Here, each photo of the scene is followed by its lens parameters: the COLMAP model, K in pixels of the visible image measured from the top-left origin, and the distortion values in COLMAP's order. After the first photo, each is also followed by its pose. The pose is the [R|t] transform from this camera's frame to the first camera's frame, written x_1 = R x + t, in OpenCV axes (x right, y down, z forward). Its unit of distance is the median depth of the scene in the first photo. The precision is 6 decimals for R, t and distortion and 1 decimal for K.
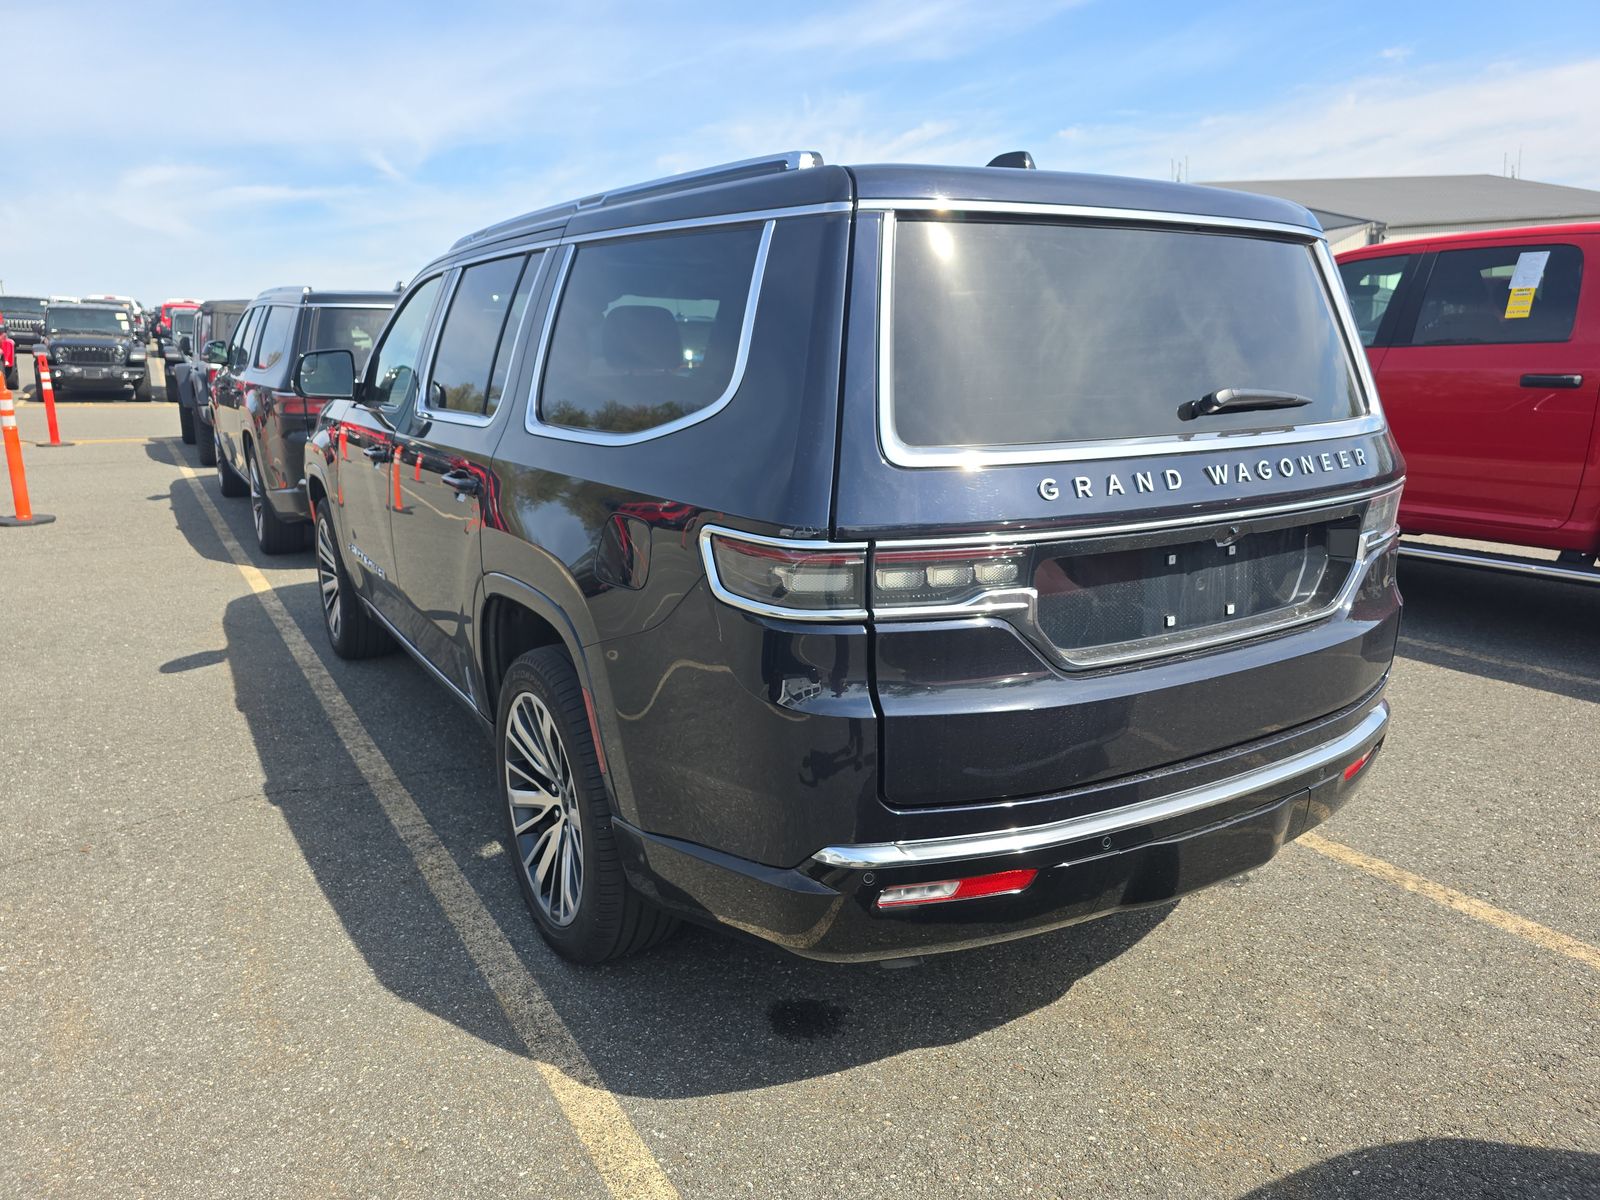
lens RADIAL K [[1063.4, 0, 783.3], [0, 1063.4, 602.4], [0, 0, 1]] dist [0.052909, -0.045216]
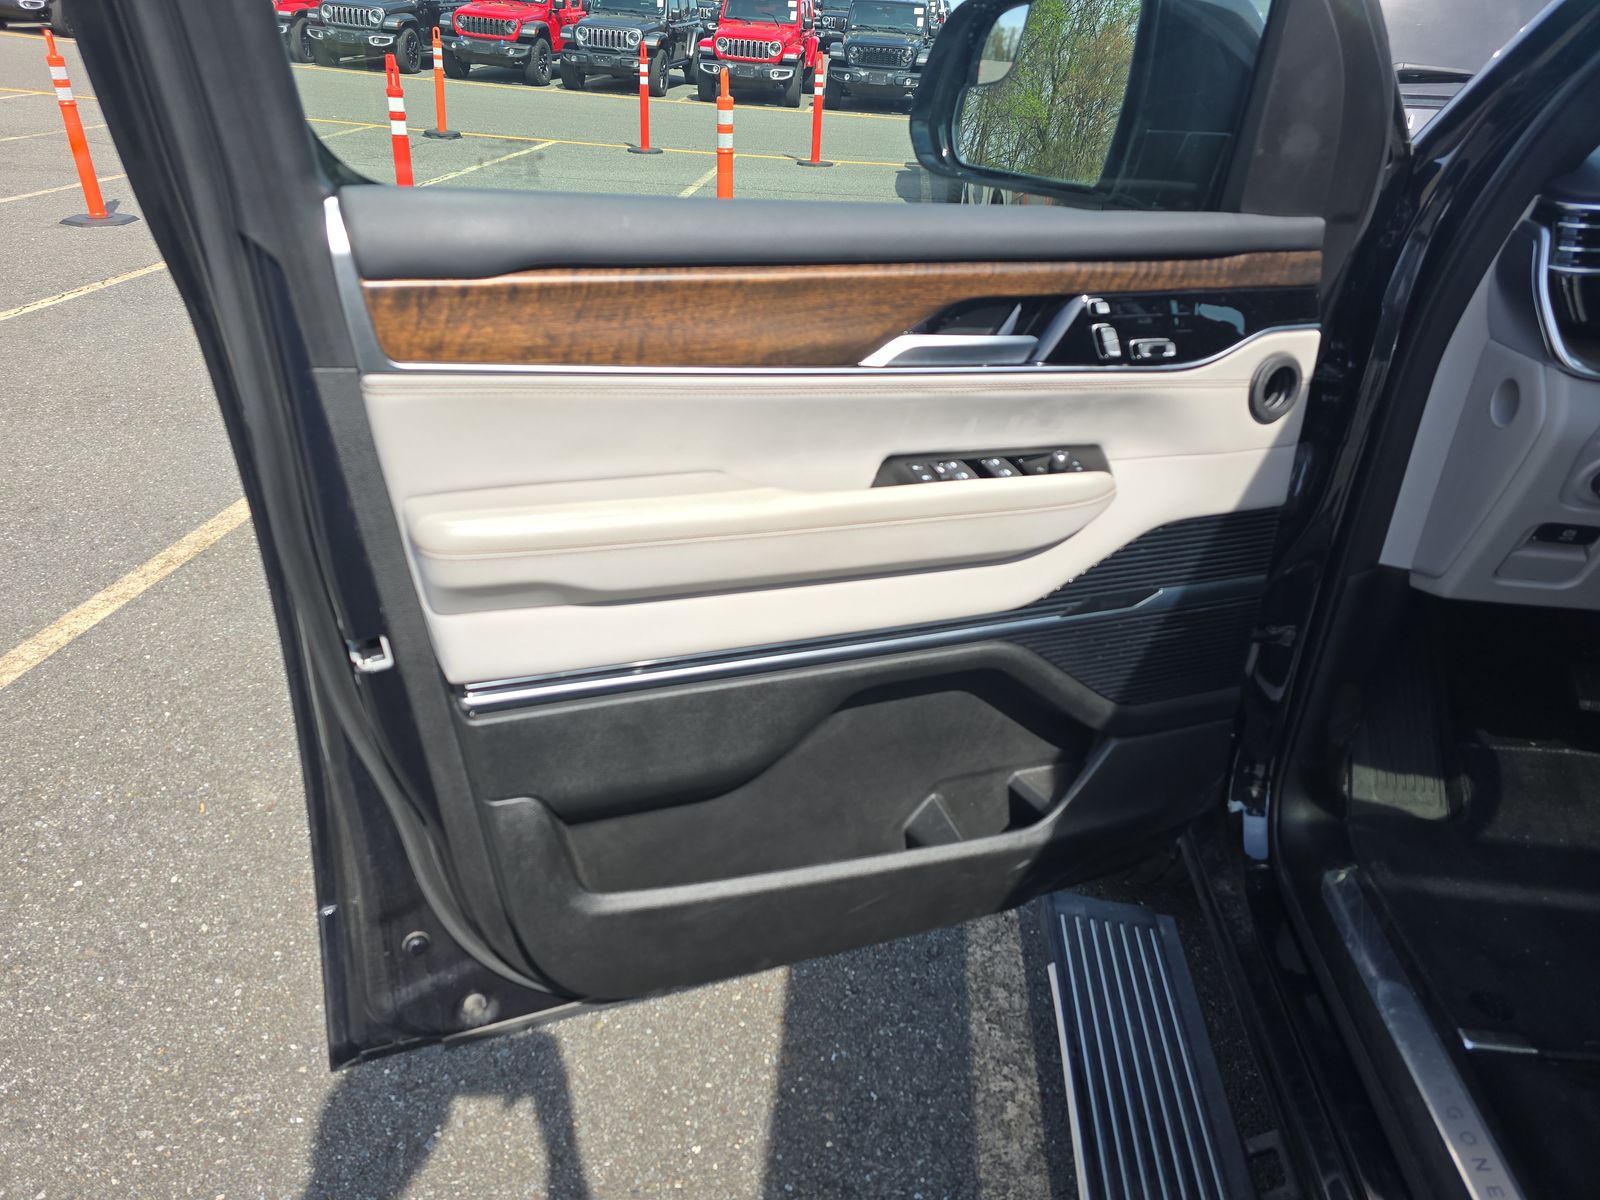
lens RADIAL K [[1056.1, 0, 784.7], [0, 1056.1, 604.0], [0, 0, 1]] dist [0.060738, -0.055486]
pose [[0.790613, 0.306267, -0.530218, -0.606350], [-0.174026, 0.942604, 0.284979, -0.264867], [0.587066, -0.133037, 0.798533, 1.240460]]
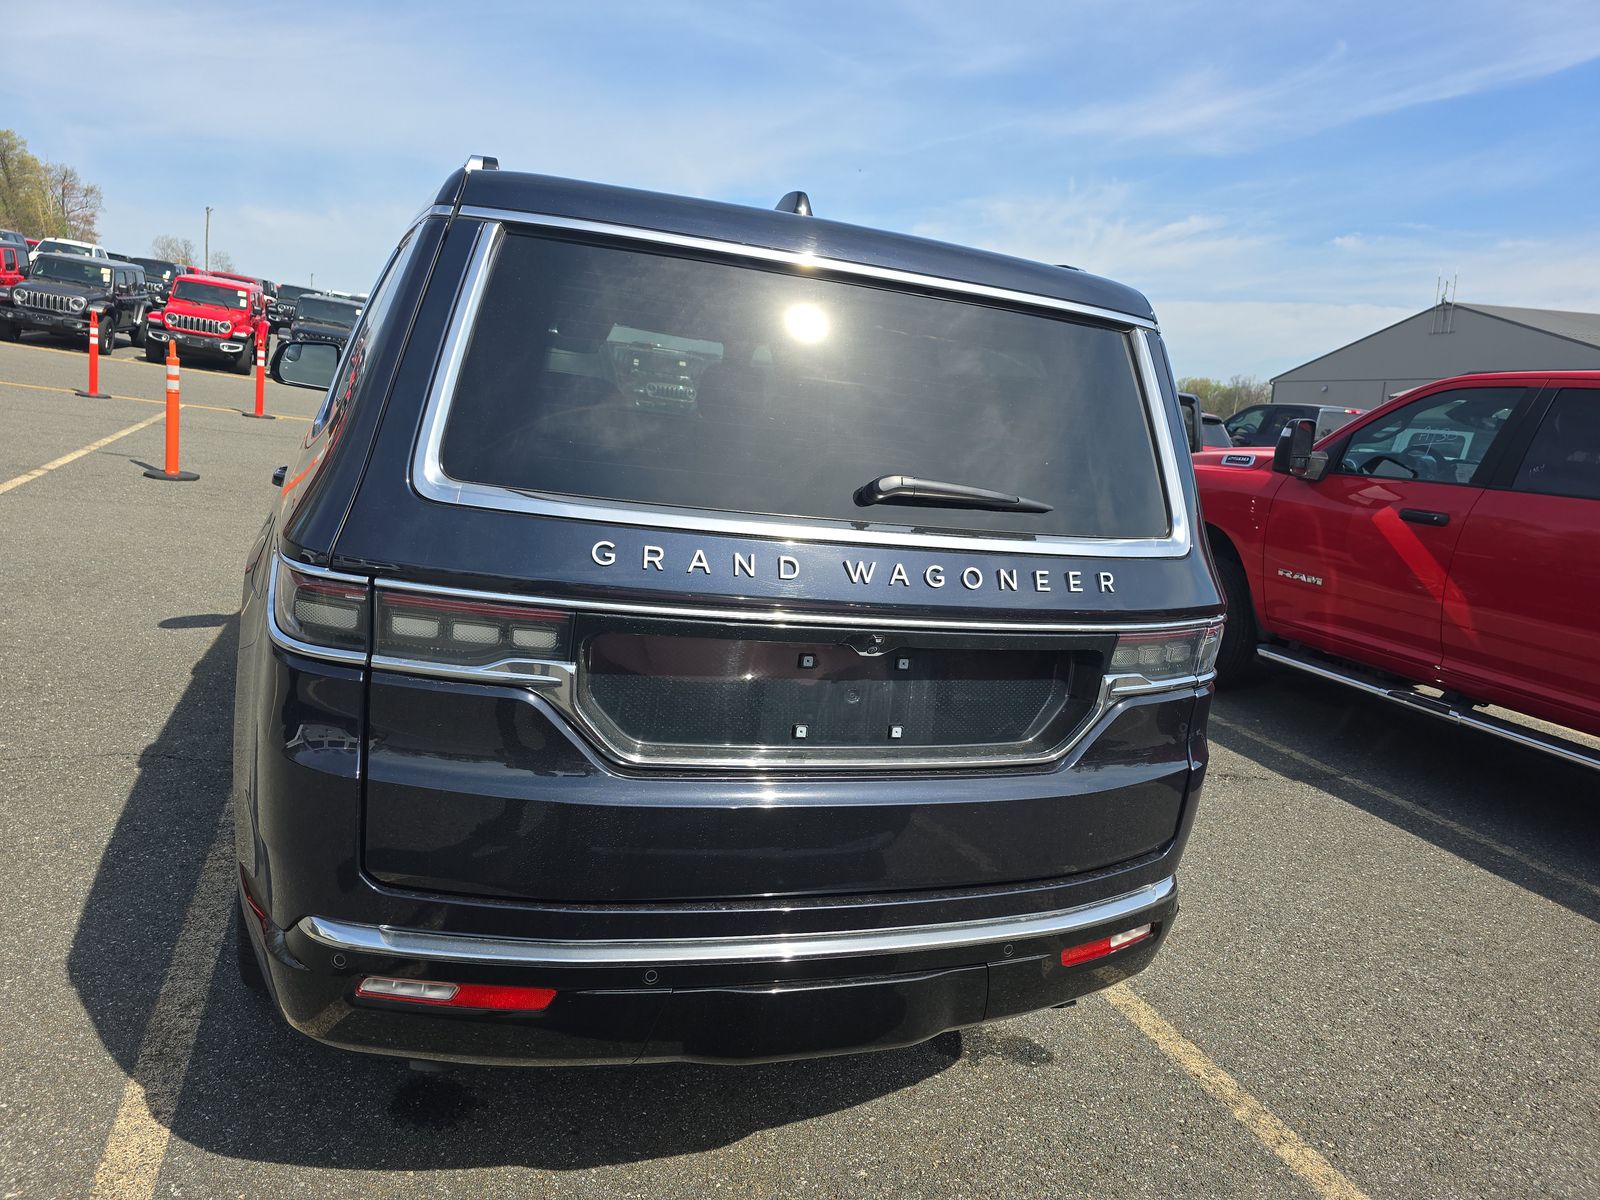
lens RADIAL K [[1056.1, 0, 784.7], [0, 1056.1, 604.0], [0, 0, 1]] dist [0.060738, -0.055486]
pose [[0.972103, 0.158499, -0.172898, 0.375957], [-0.166948, 0.985331, -0.035378, -0.040894], [0.164754, 0.063256, 0.984304, 0.124682]]
